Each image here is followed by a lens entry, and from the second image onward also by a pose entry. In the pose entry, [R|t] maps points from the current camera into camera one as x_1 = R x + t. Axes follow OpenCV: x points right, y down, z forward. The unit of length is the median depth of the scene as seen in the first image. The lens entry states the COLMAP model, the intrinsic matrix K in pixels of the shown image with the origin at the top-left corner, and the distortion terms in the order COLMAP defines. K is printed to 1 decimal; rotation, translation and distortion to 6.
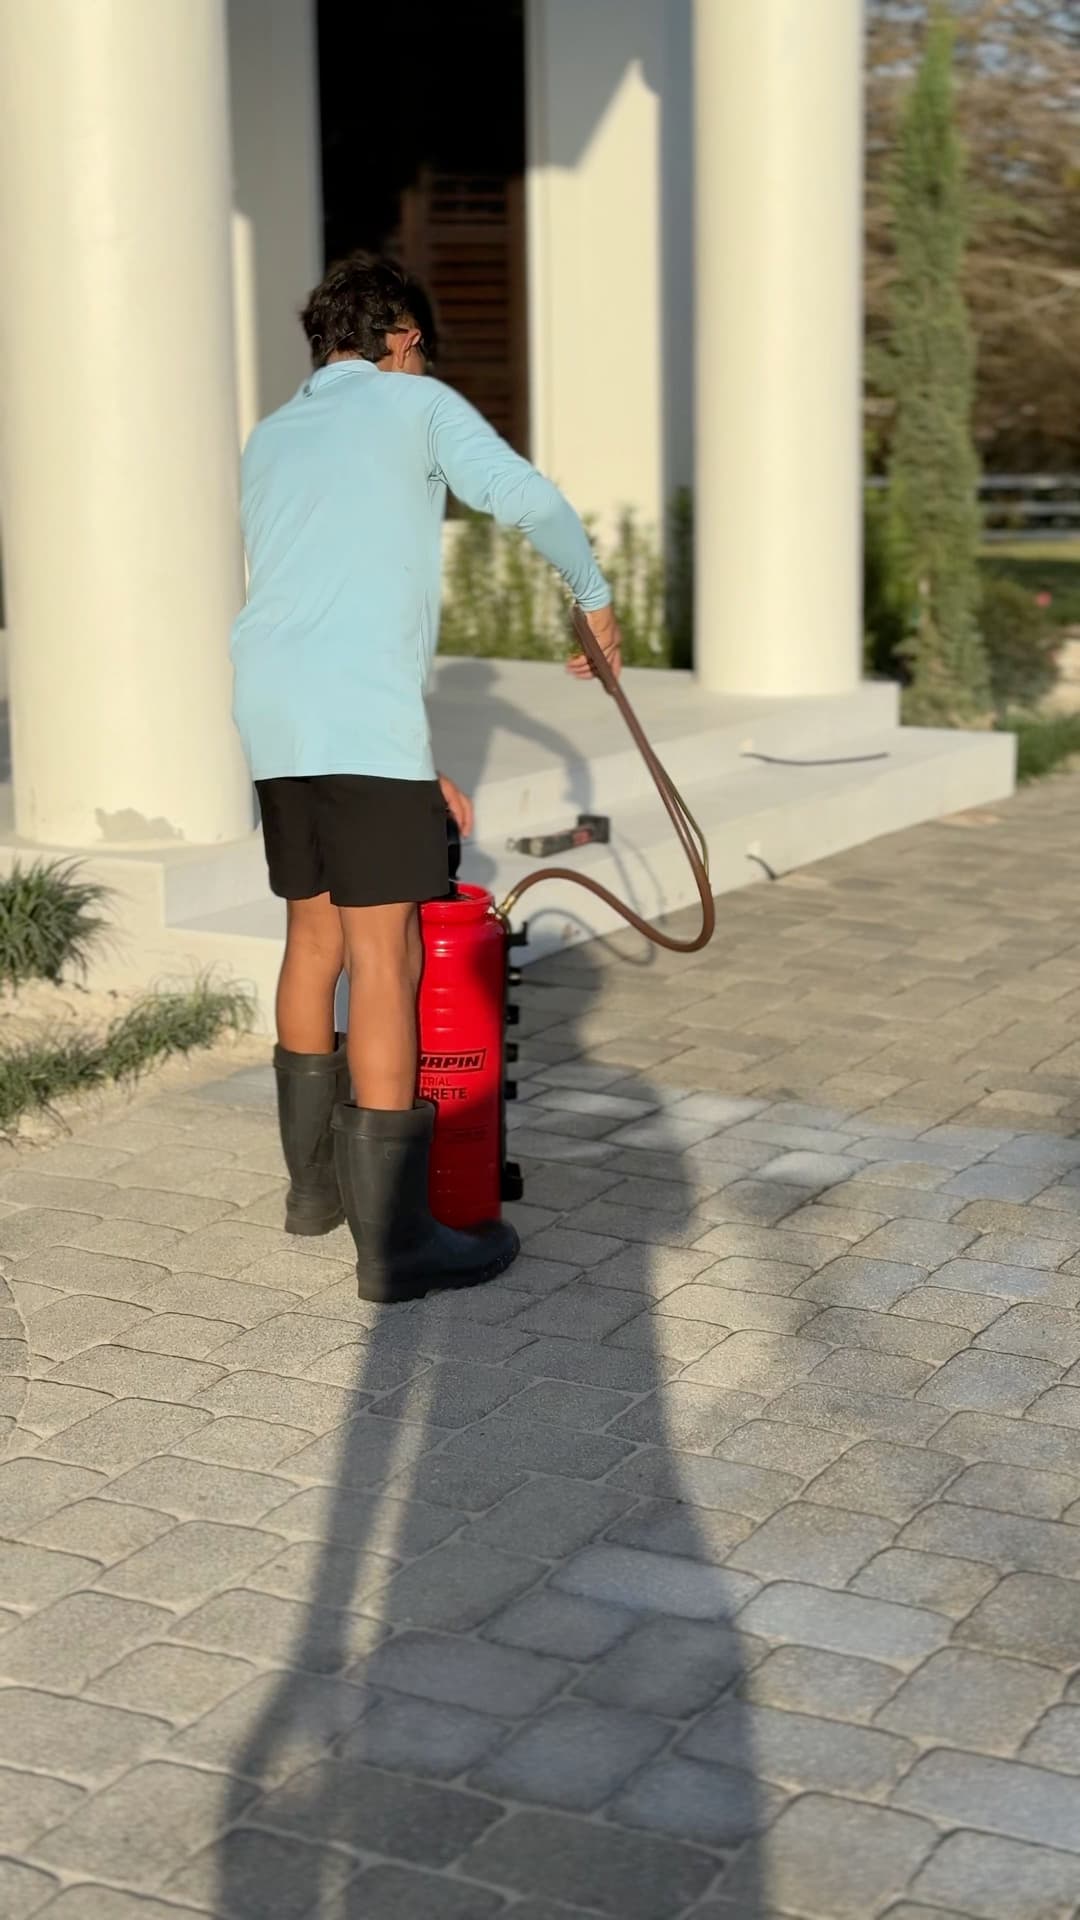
lens RADIAL K [[3343.5, 0, 540.0], [0, 3343.5, 960.0], [0, 0, 1]] dist [0.053594, -0.117964]
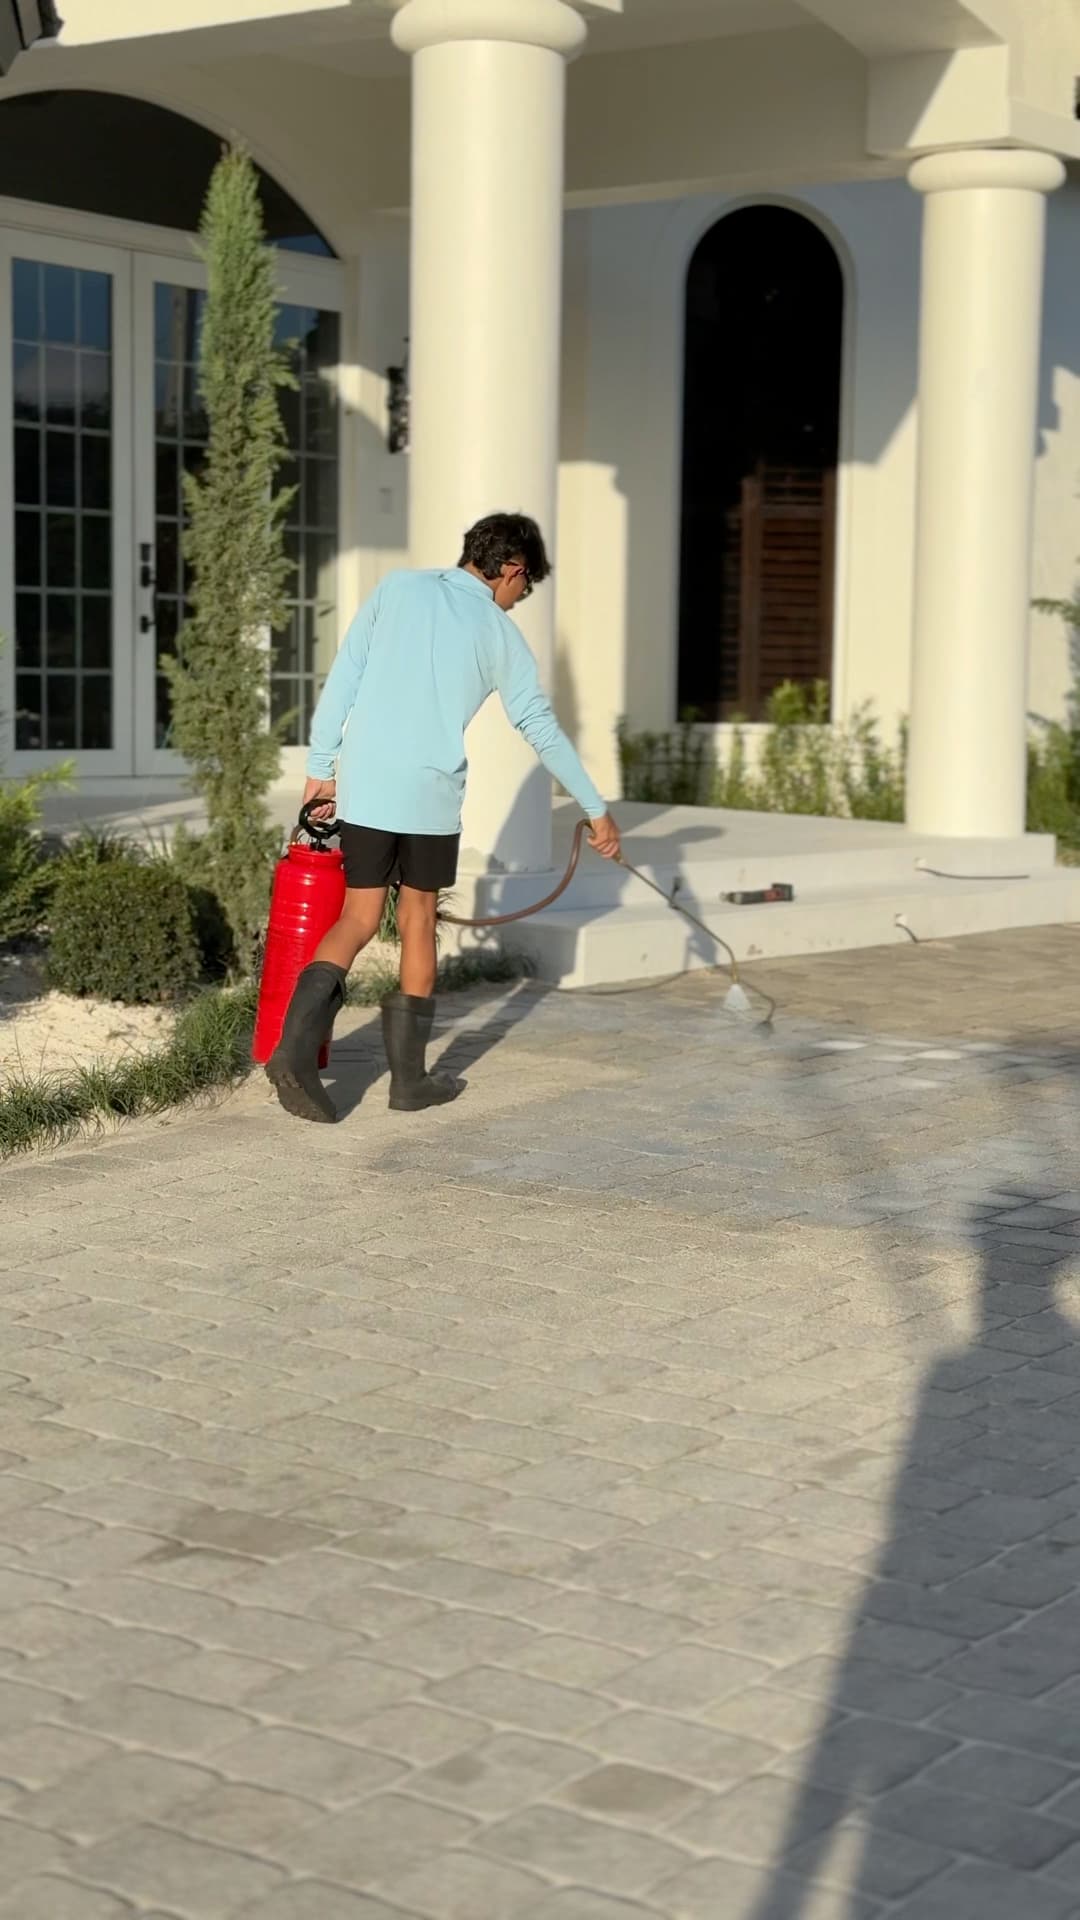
lens RADIAL K [[3343.5, 0, 540.0], [0, 3343.5, 960.0], [0, 0, 1]] dist [0.053594, -0.117964]
pose [[0.989266, 0.037337, -0.141278, 0.085060], [-0.048823, 0.995700, -0.078725, 0.080330], [0.137731, 0.084778, 0.986835, -0.355319]]
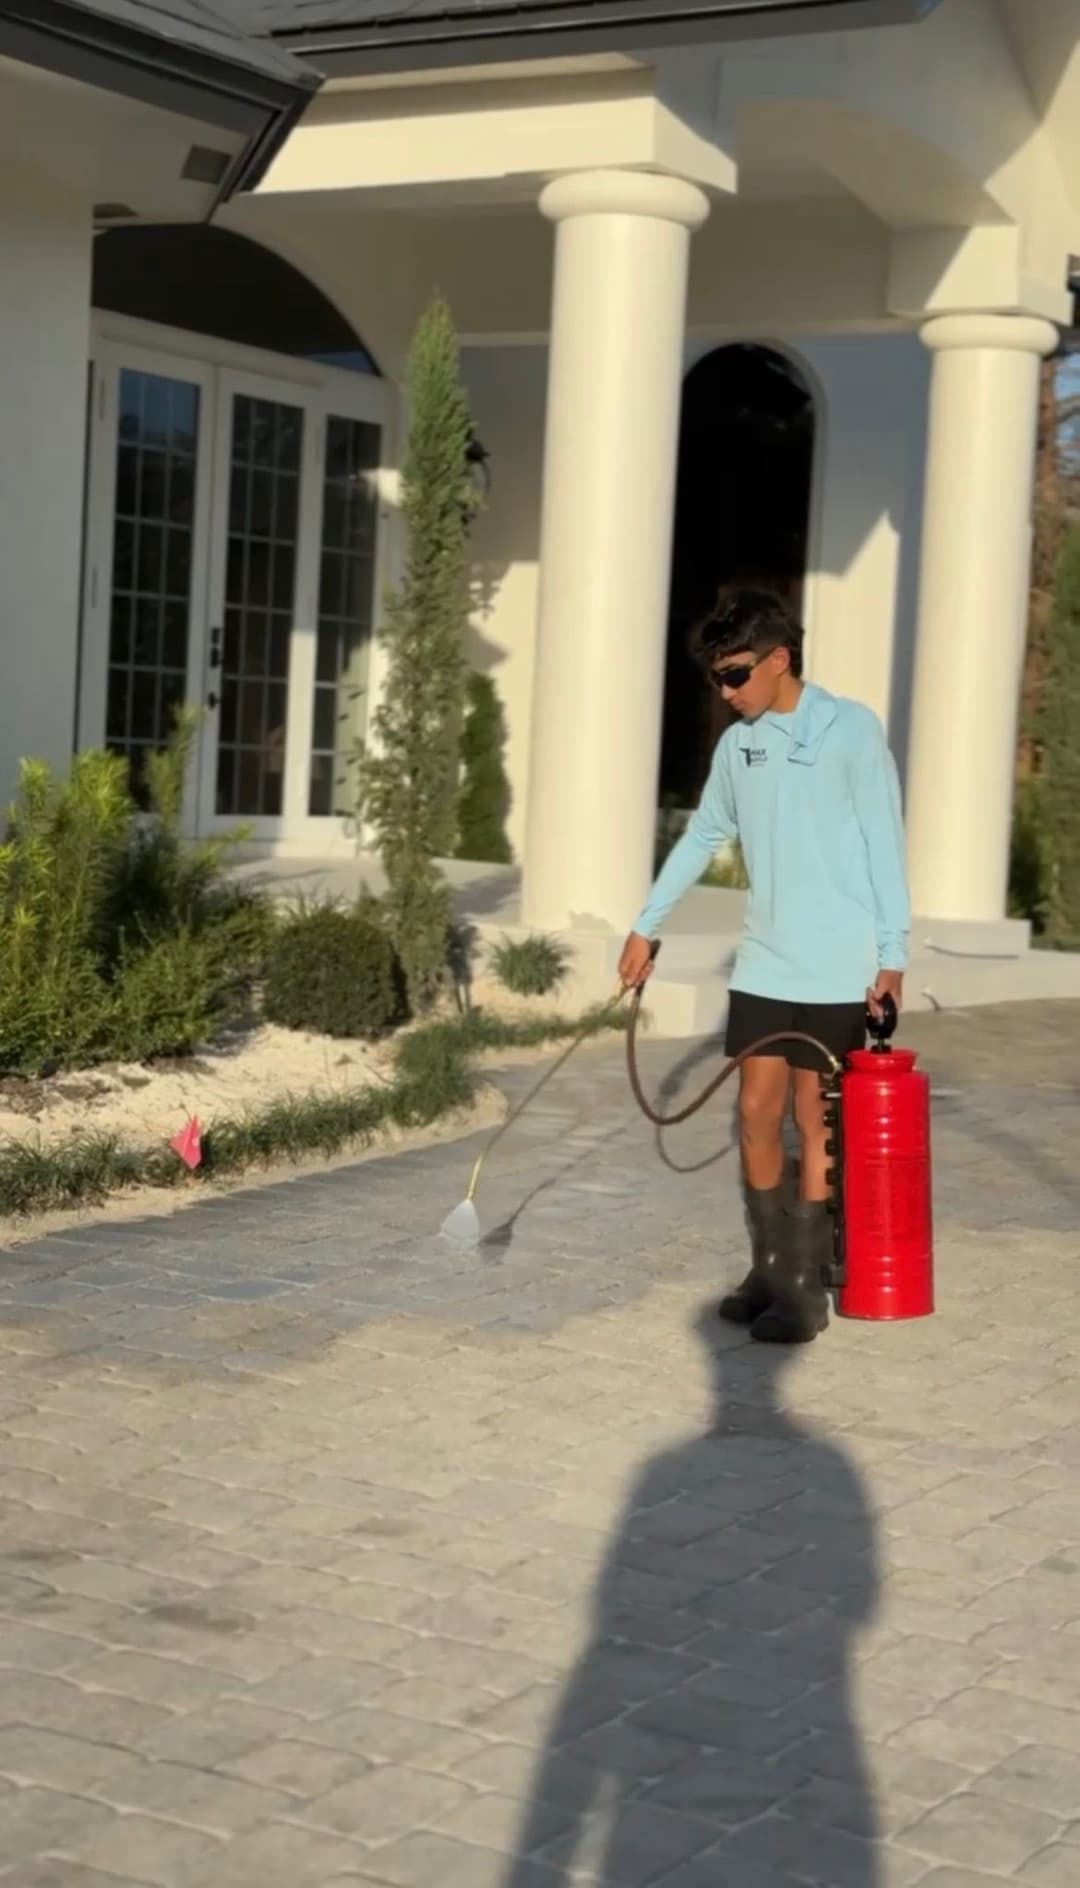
lens RADIAL K [[3318.3, 0, 540.0], [0, 3318.3, 944.0], [0, 0, 1]] dist [0.002599, 0.141101]
pose [[0.995440, 0.068013, -0.066884, -0.014207], [-0.075186, 0.990935, -0.111330, 0.106185], [0.058705, 0.115851, 0.991530, -0.491516]]
